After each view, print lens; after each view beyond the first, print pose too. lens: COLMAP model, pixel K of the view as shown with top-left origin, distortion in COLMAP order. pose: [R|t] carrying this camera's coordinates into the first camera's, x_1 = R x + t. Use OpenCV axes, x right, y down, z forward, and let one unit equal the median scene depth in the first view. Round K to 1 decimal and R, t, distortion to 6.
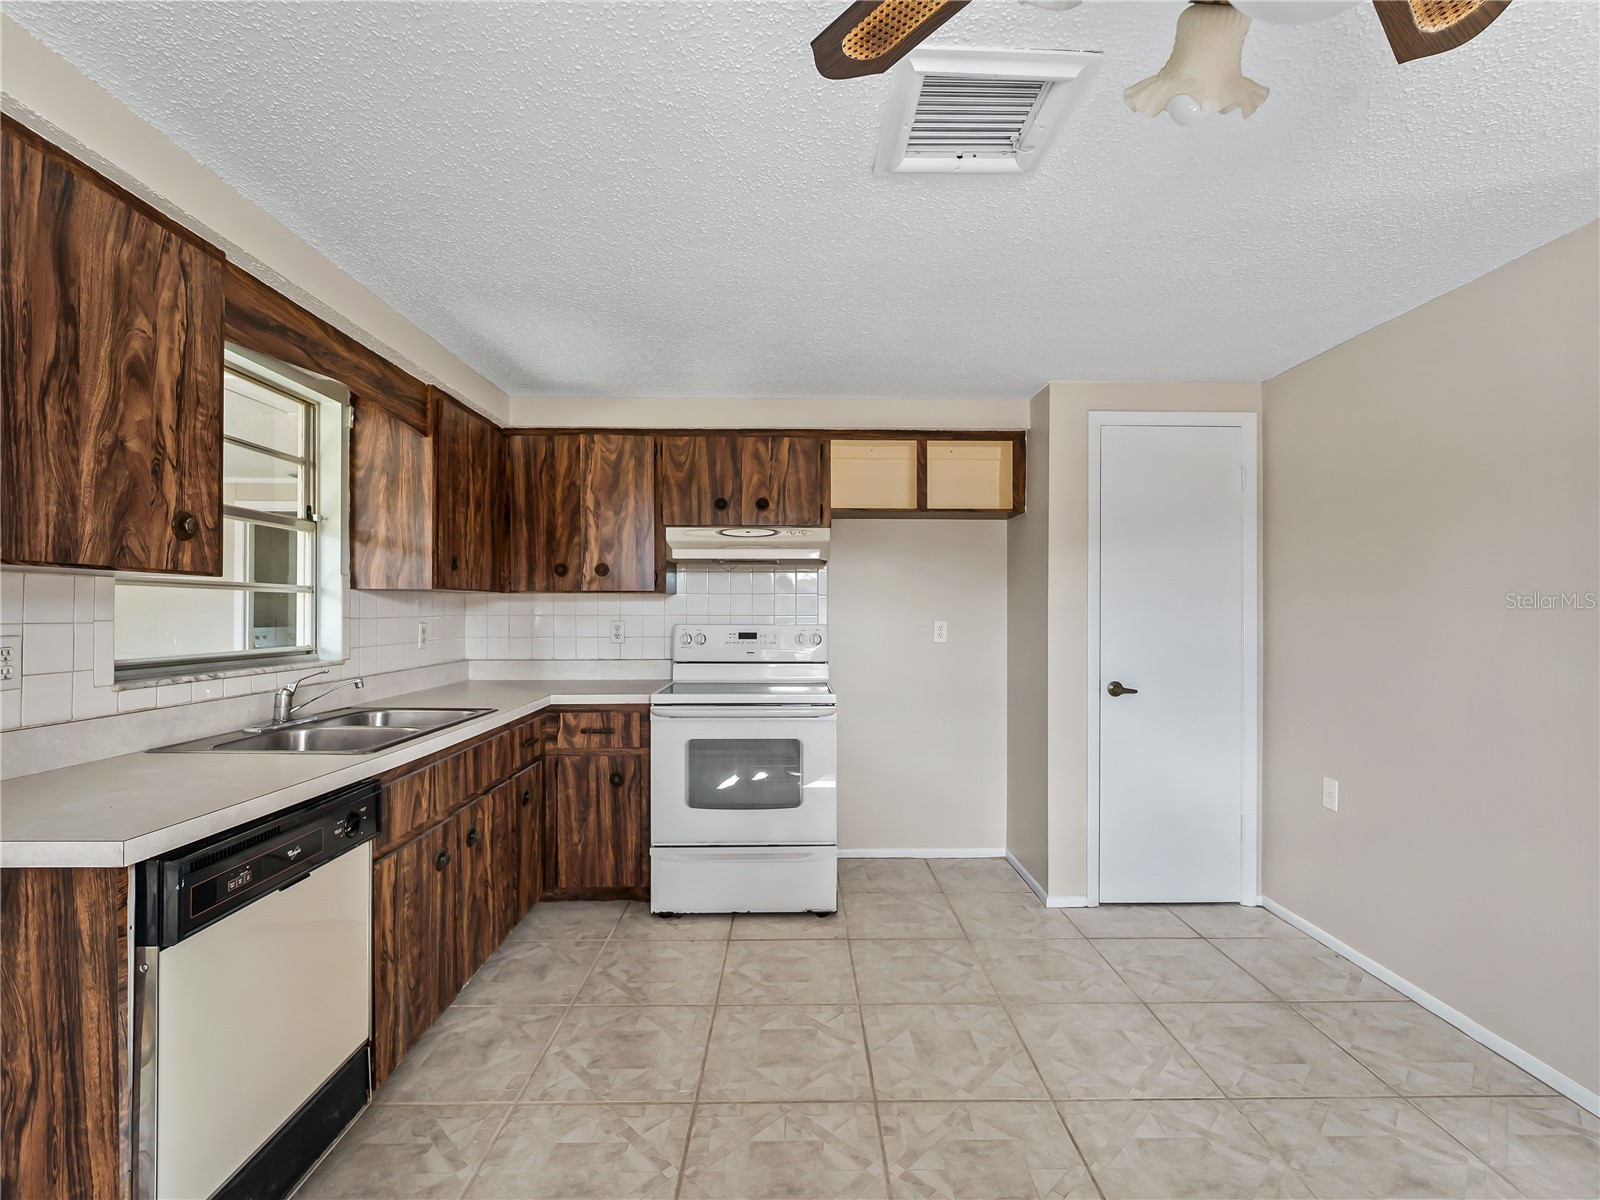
lens RADIAL K [[724.4, 0, 804.5], [0, 724.4, 606.3], [0, 0, 1]] dist [-0.000253, -0.000896]
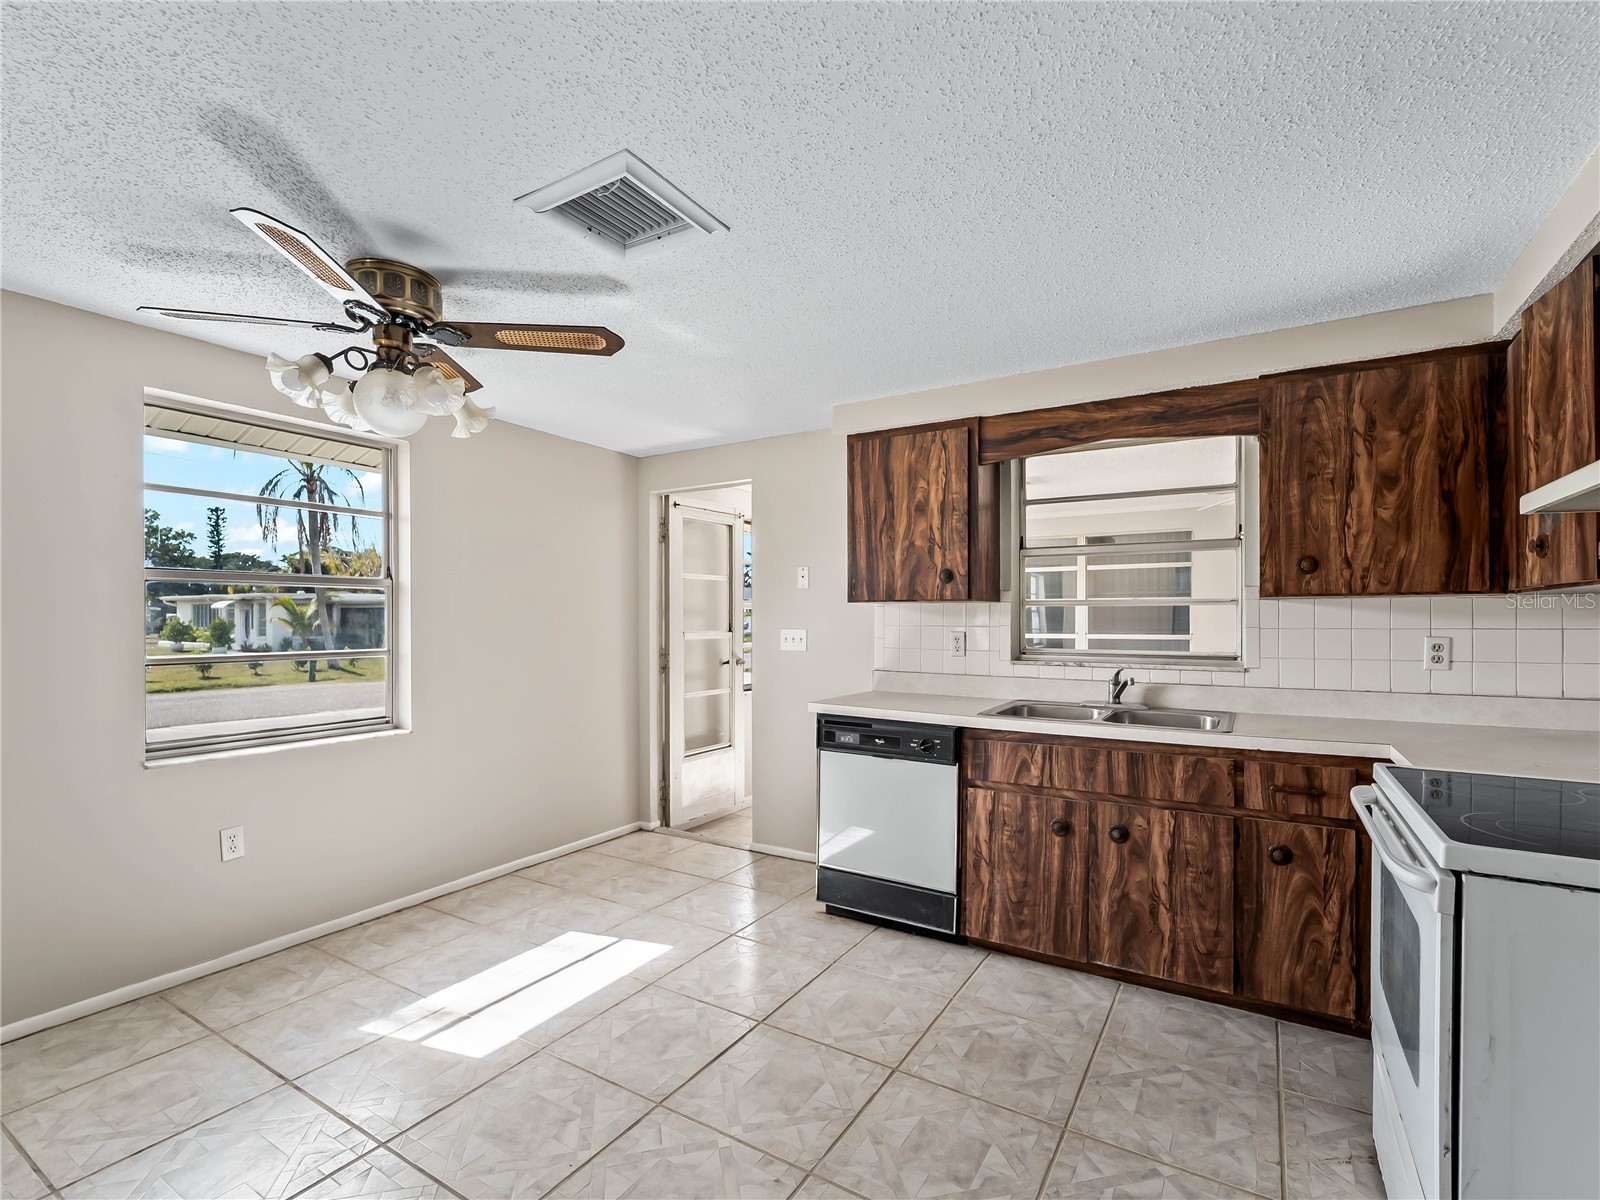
lens RADIAL K [[744.4, 0, 809.8], [0, 744.4, 620.2], [0, 0, 1]] dist [0.000400, -0.000328]
pose [[-0.532384, -0.001299, -0.846502, 0.563814], [0.002680, 0.999991, -0.003220, 0.006595], [0.846499, -0.003982, -0.532376, 0.964727]]
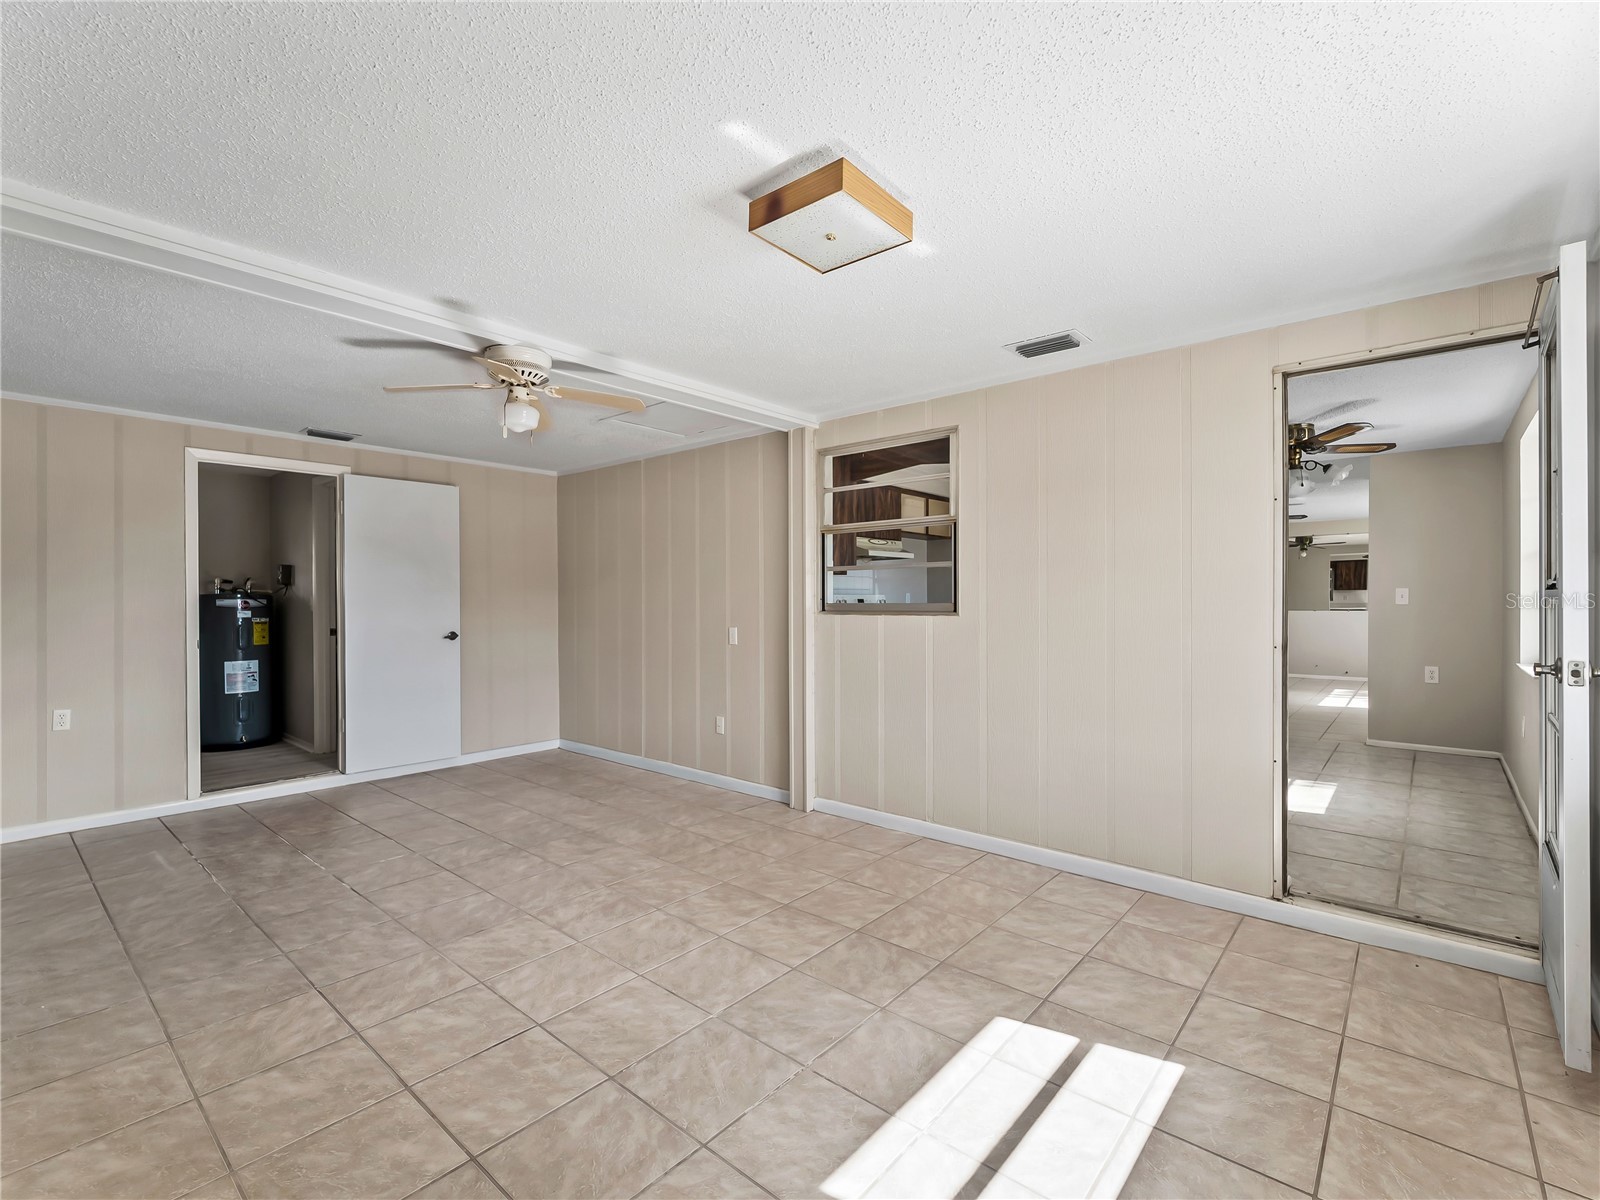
lens RADIAL K [[724.4, 0, 804.5], [0, 724.4, 606.3], [0, 0, 1]] dist [-0.000253, -0.000896]
pose [[0.667529, -0.010798, 0.744505, -1.772391], [-0.000530, 0.999888, 0.014977, 0.033854], [-0.744583, -0.010392, 0.667449, -0.052152]]
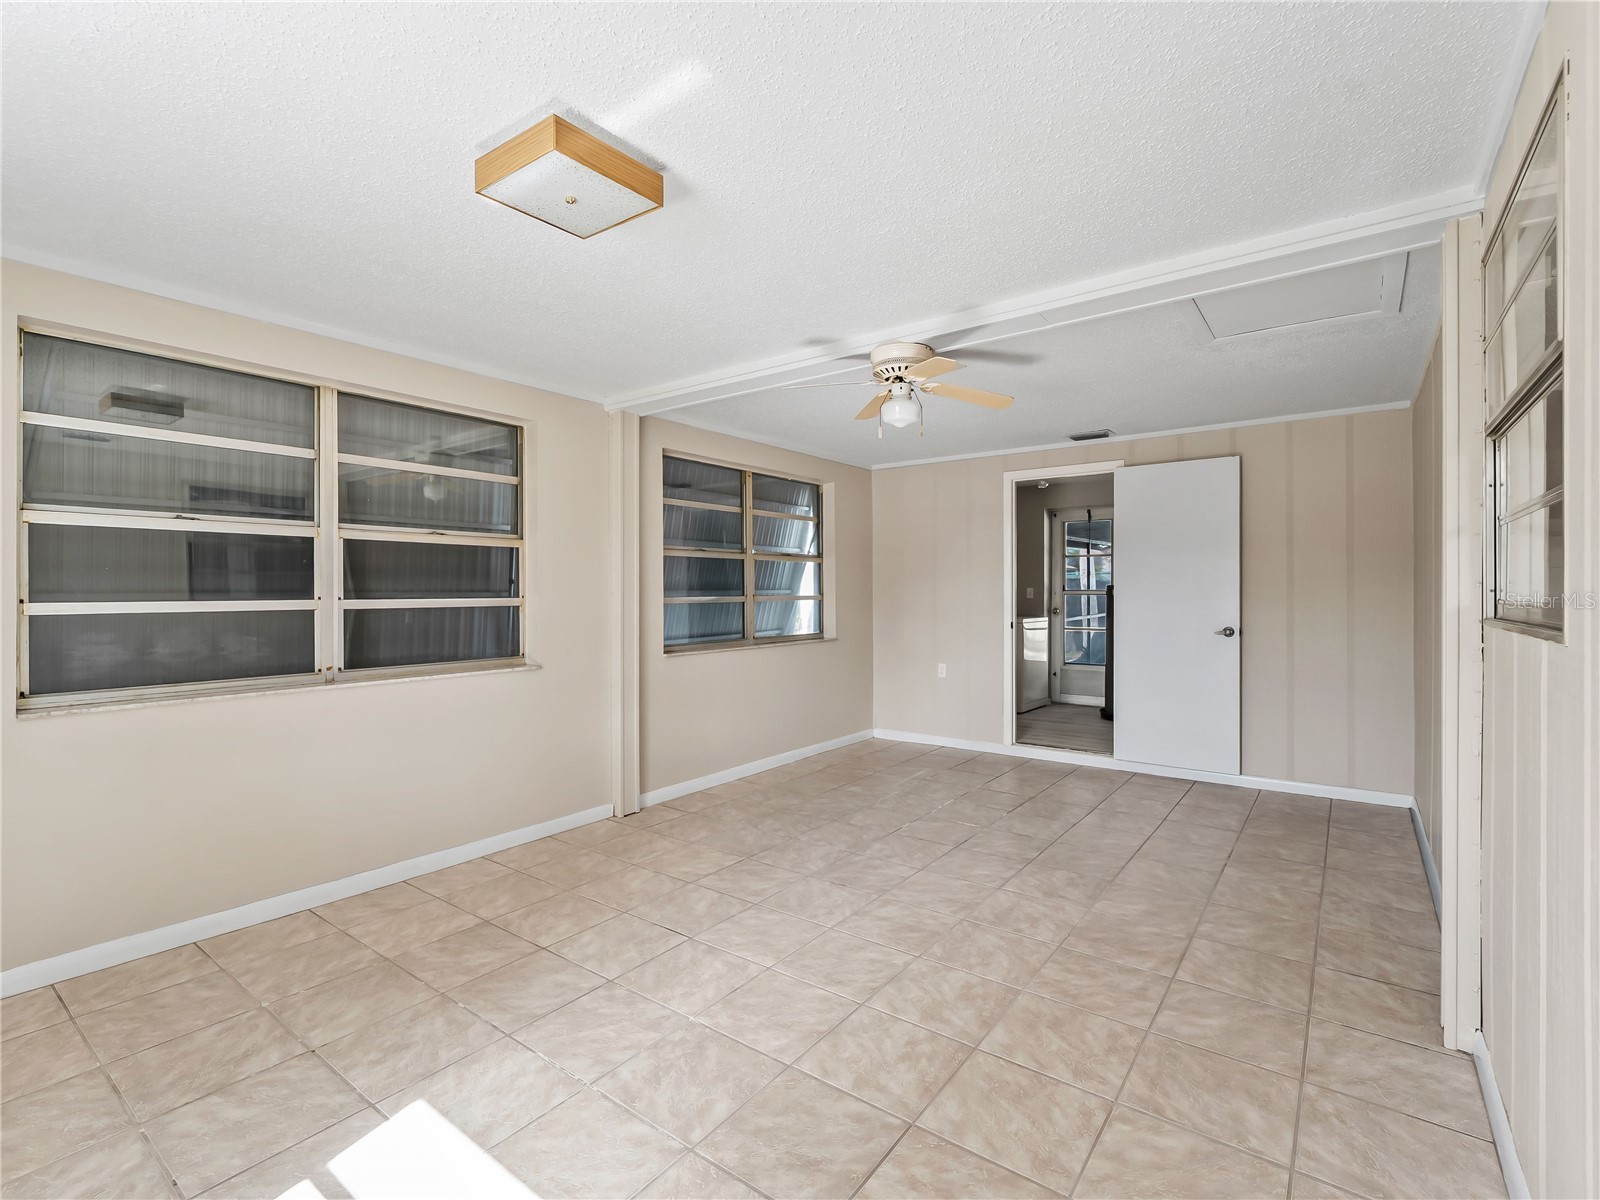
lens RADIAL K [[740.4, 0, 798.8], [0, 740.4, 597.2], [0, 0, 1]] dist [0.000949, 0.000247]
pose [[0.784632, -0.000497, -0.619961, -0.725178], [0.008773, 0.999908, 0.010302, 0.036277], [0.619899, -0.013522, 0.784565, -0.000010]]
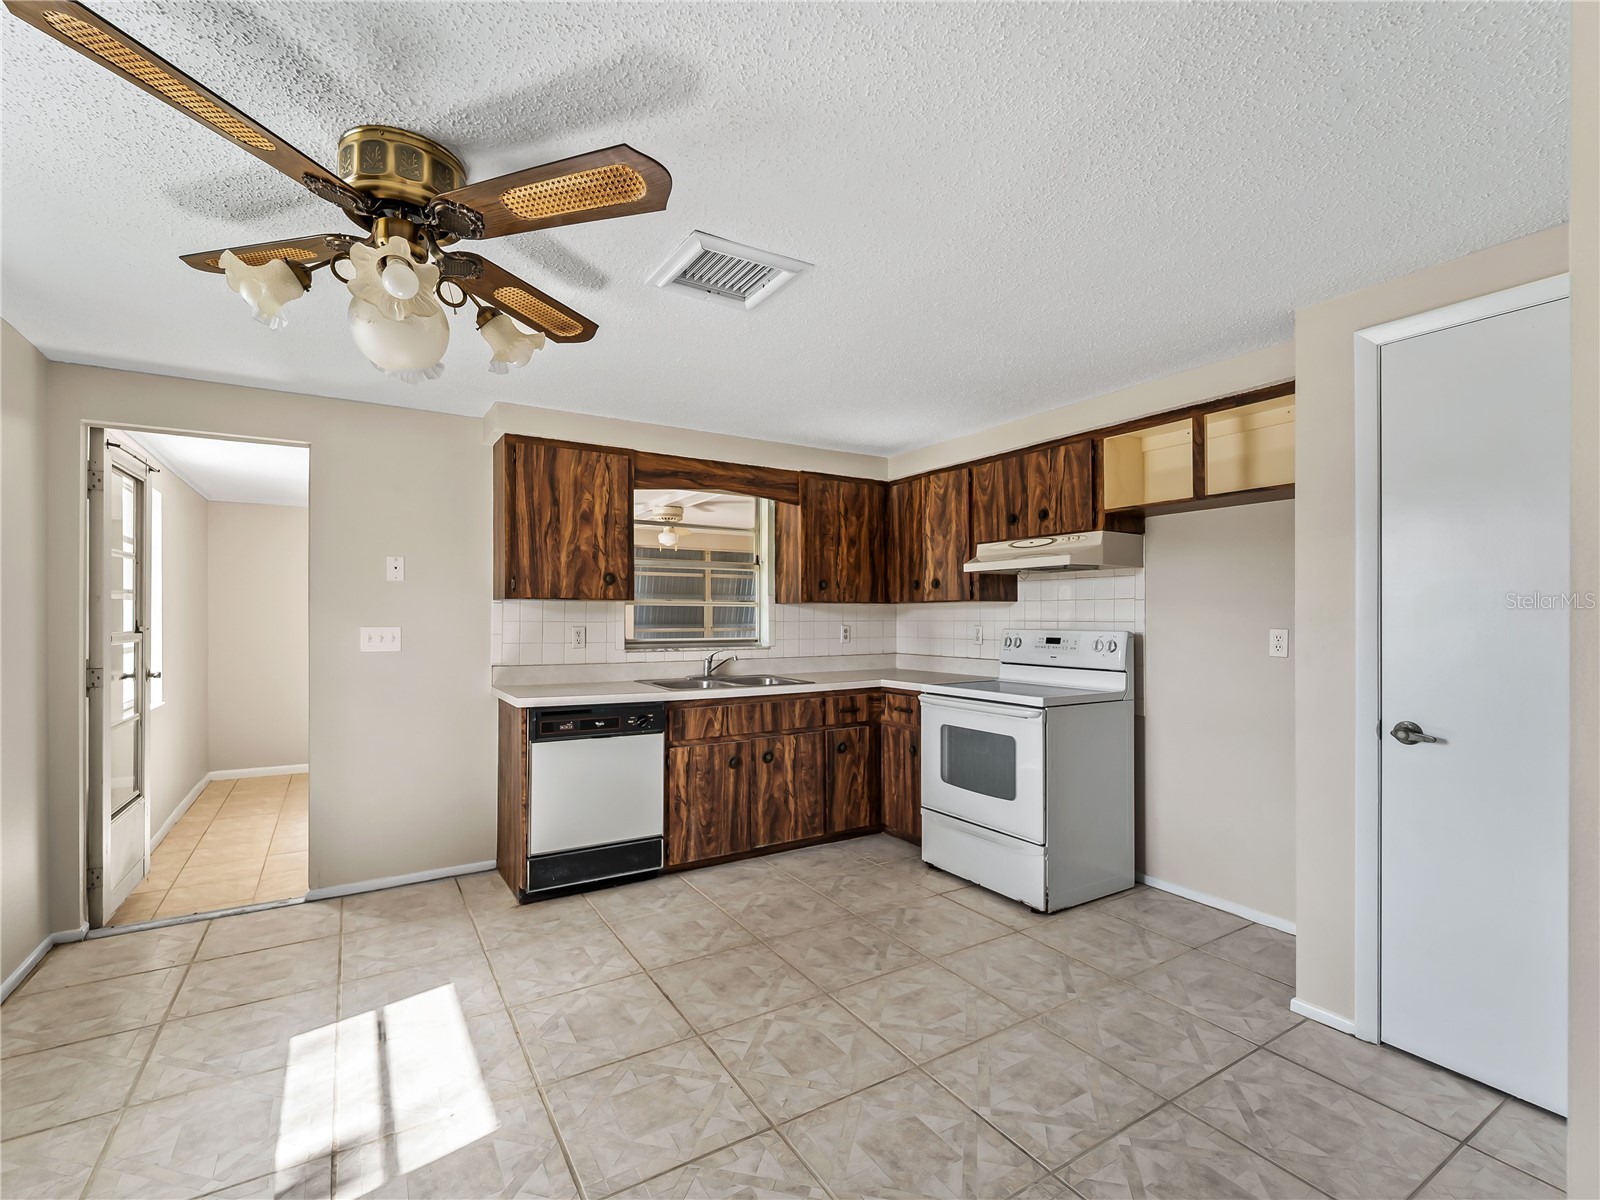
lens RADIAL K [[726.4, 0, 803.1], [0, 726.4, 615.1], [0, 0, 1]] dist [0.000920, -0.001036]
pose [[0.515163, -0.003041, -0.857087, 0.775087], [0.004459, 0.999990, -0.000868, 0.003894], [0.857081, -0.003375, 0.515171, 0.191690]]
